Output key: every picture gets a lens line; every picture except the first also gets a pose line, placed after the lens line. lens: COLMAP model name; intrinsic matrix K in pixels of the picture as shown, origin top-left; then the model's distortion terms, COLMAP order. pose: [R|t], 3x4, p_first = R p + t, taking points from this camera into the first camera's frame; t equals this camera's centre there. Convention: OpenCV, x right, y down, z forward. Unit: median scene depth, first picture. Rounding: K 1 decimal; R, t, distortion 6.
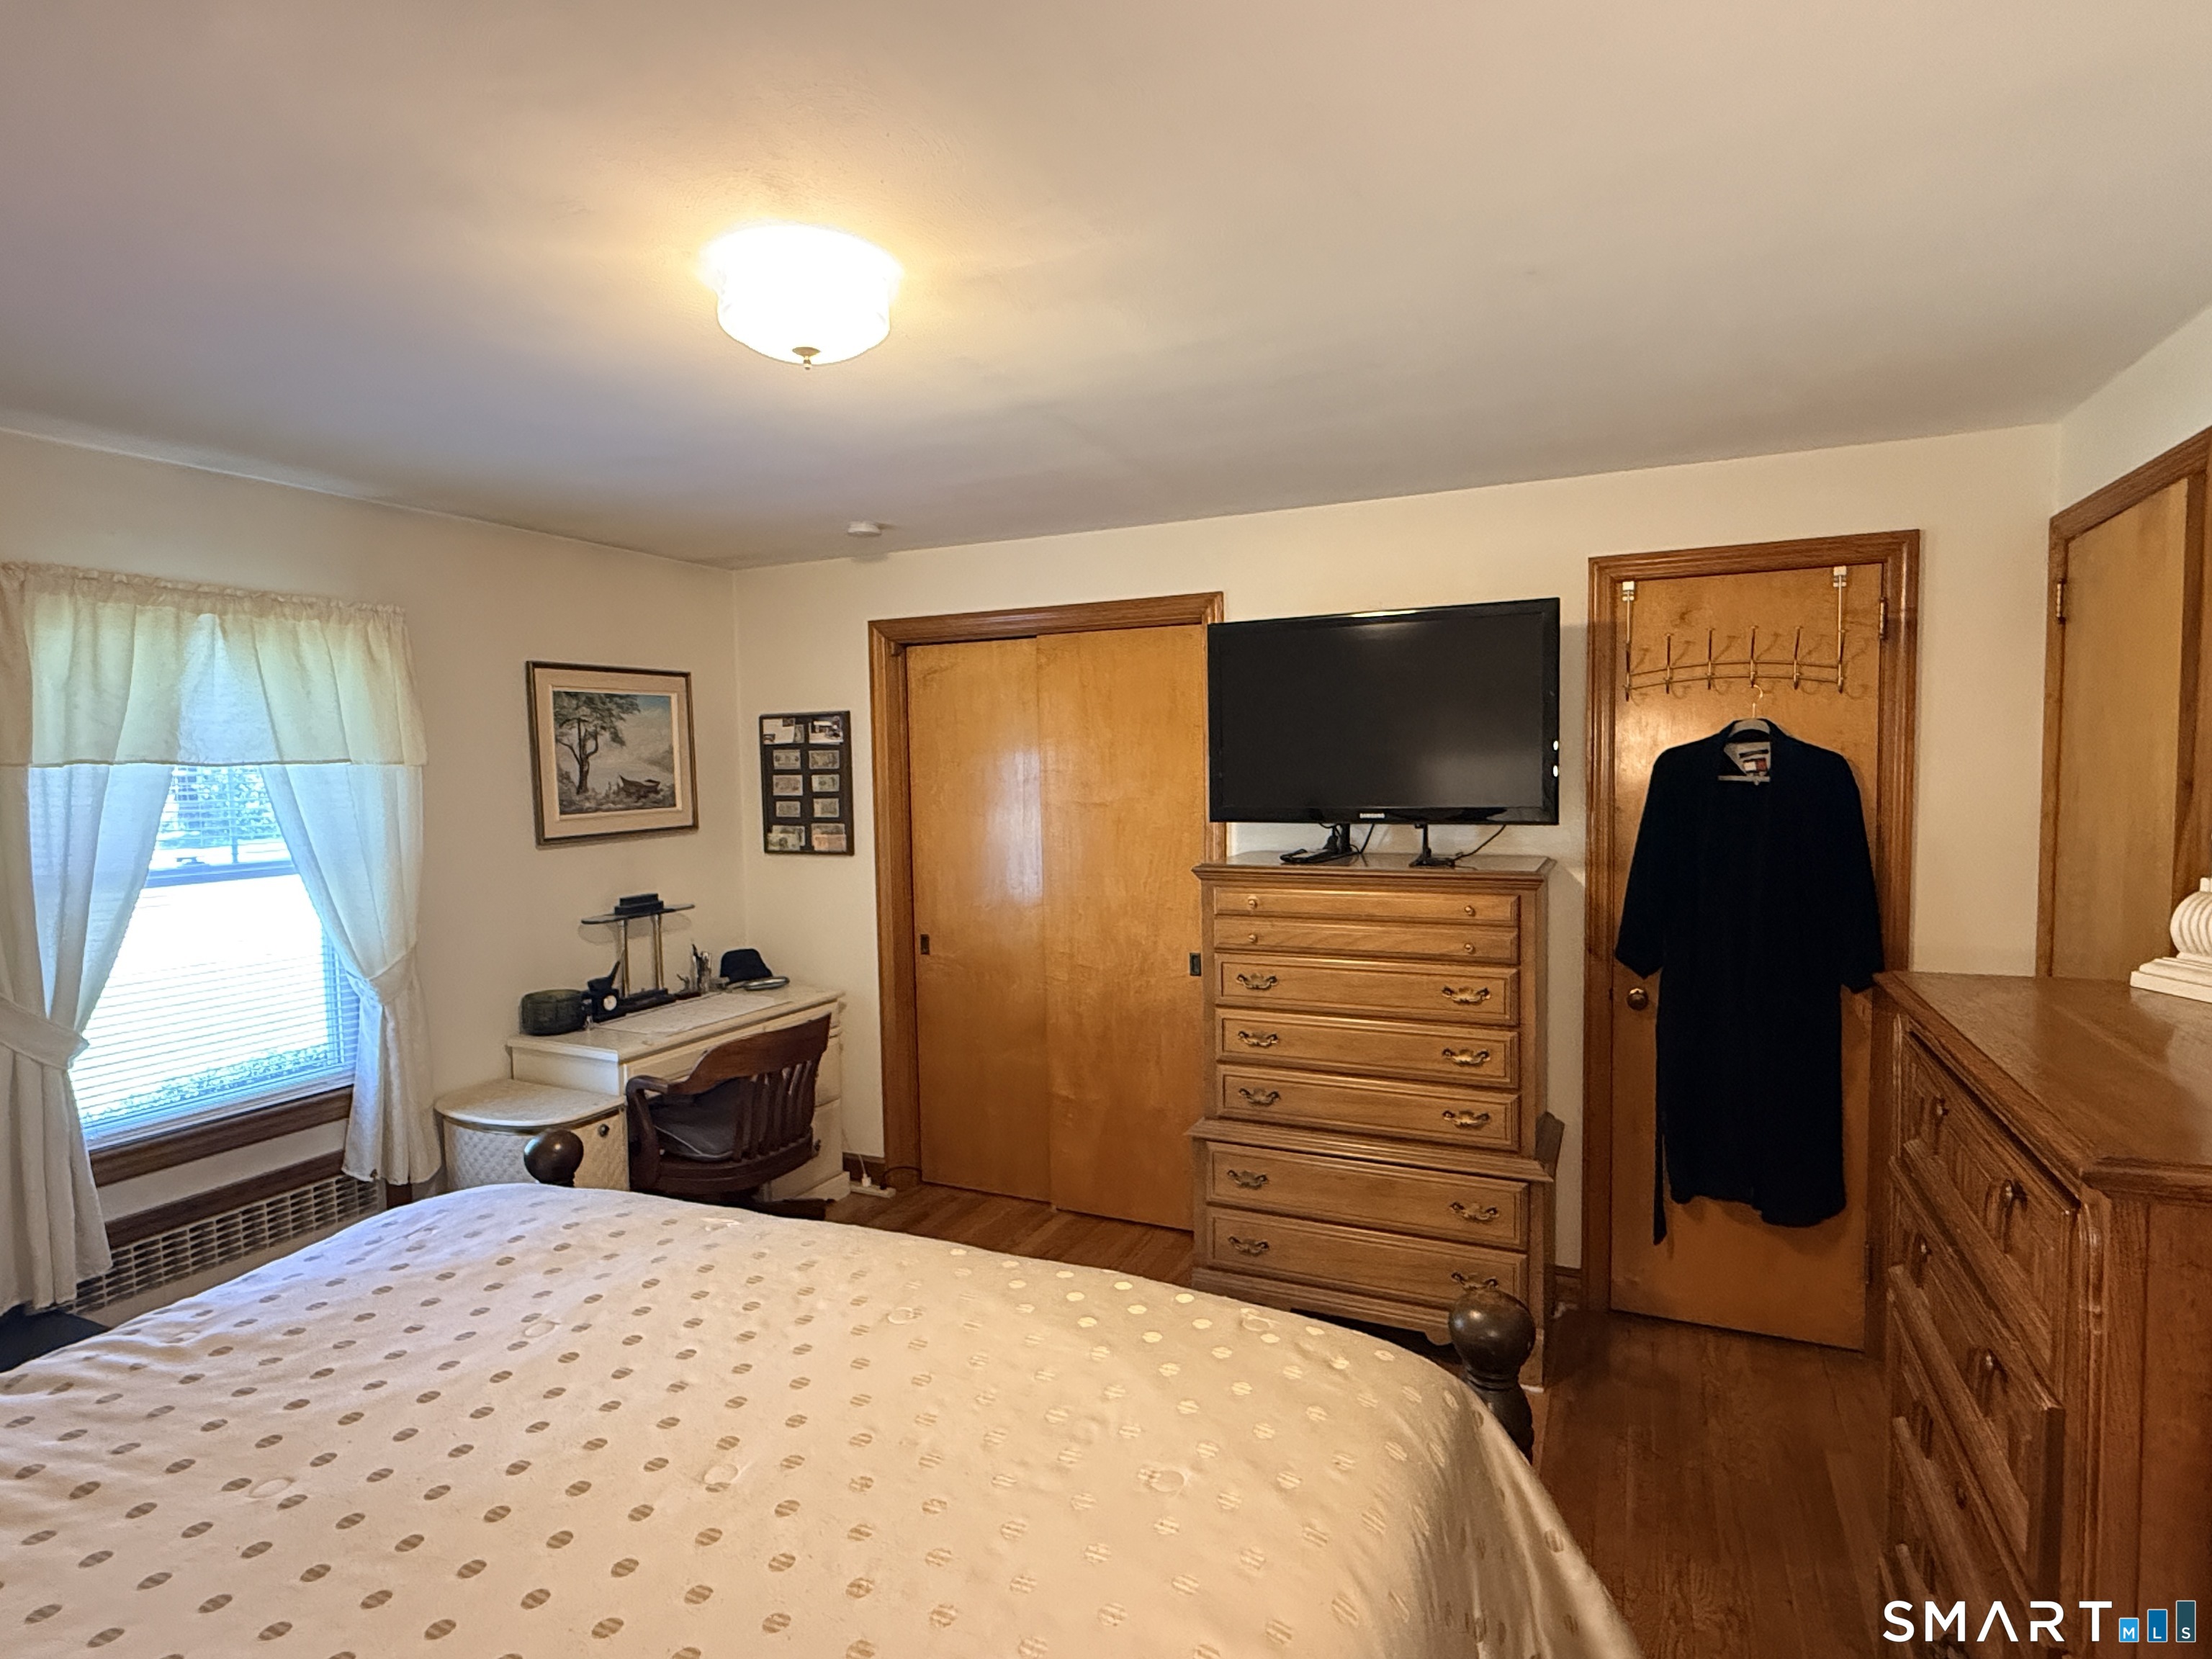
lens RADIAL K [[1166.7, 0, 1106.0], [0, 1166.7, 829.5], [0, 0, 1]] dist [-0.001872, -0.000553]
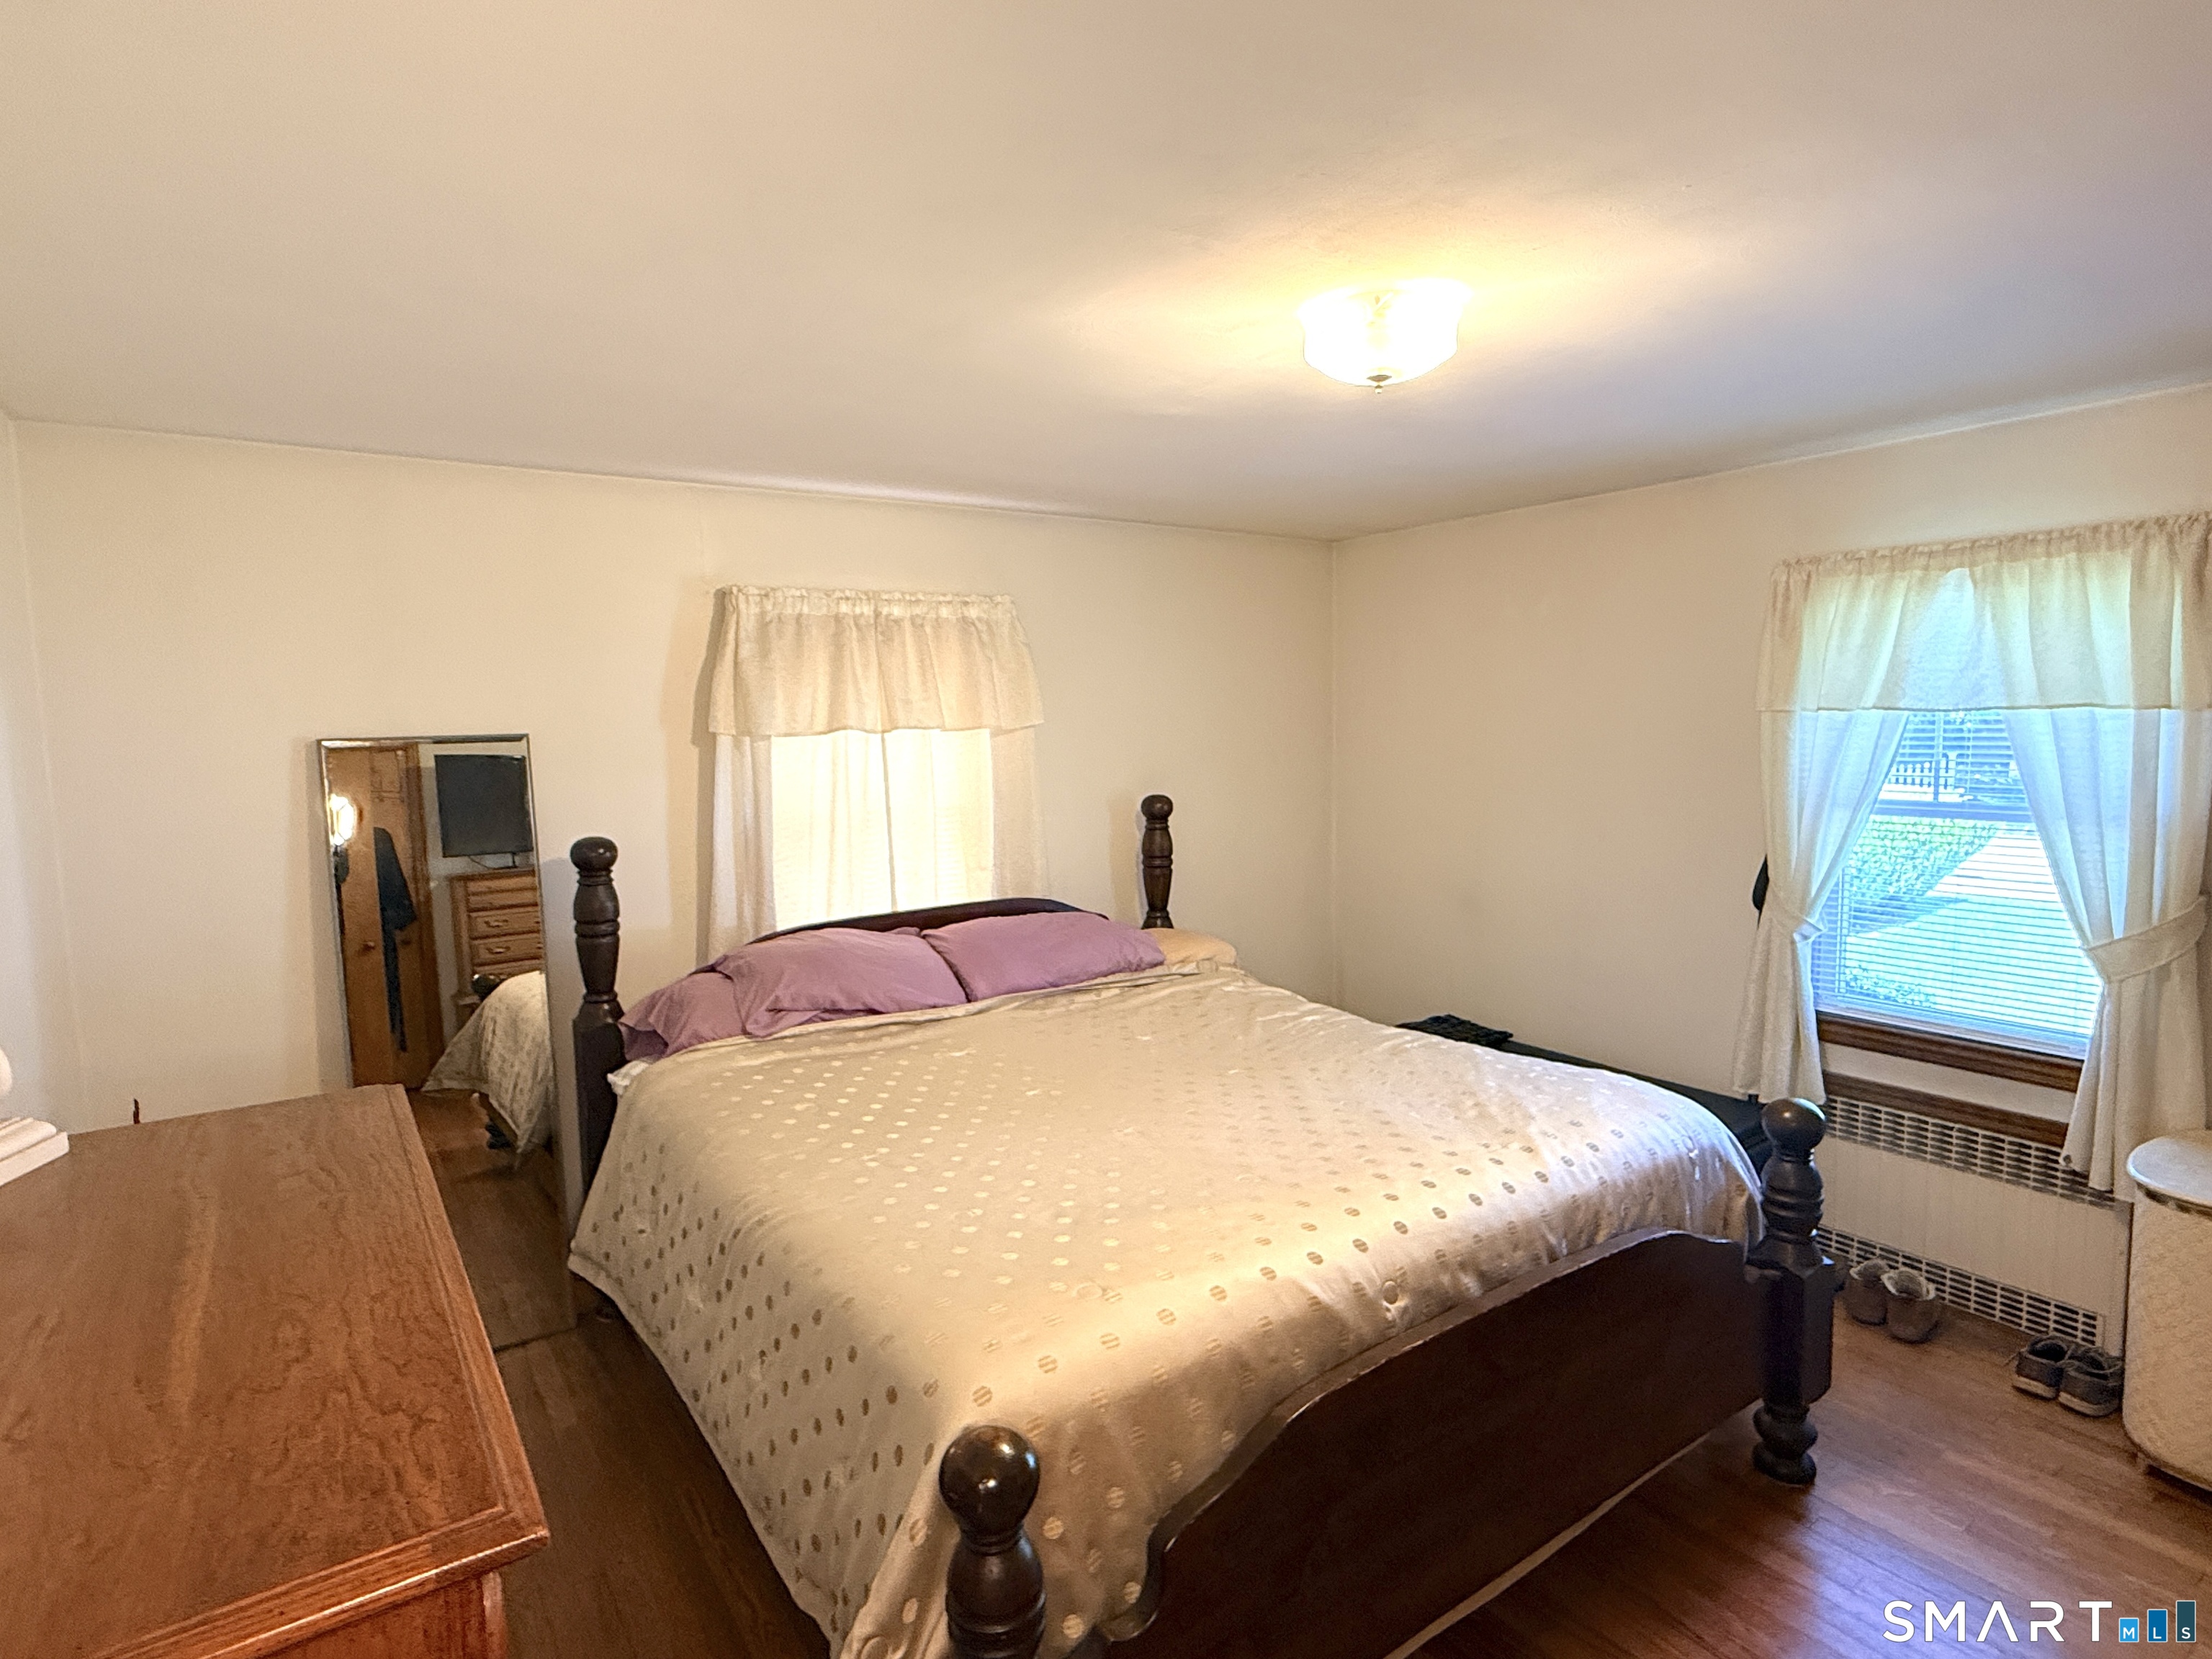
lens RADIAL K [[1166.7, 0, 1106.0], [0, 1166.7, 829.5], [0, 0, 1]] dist [-0.001872, -0.000553]
pose [[-0.500971, 0.116478, -0.857590, 0.559896], [-0.017321, 0.989354, 0.144492, -0.088323], [0.865291, 0.087241, -0.493620, 0.864278]]
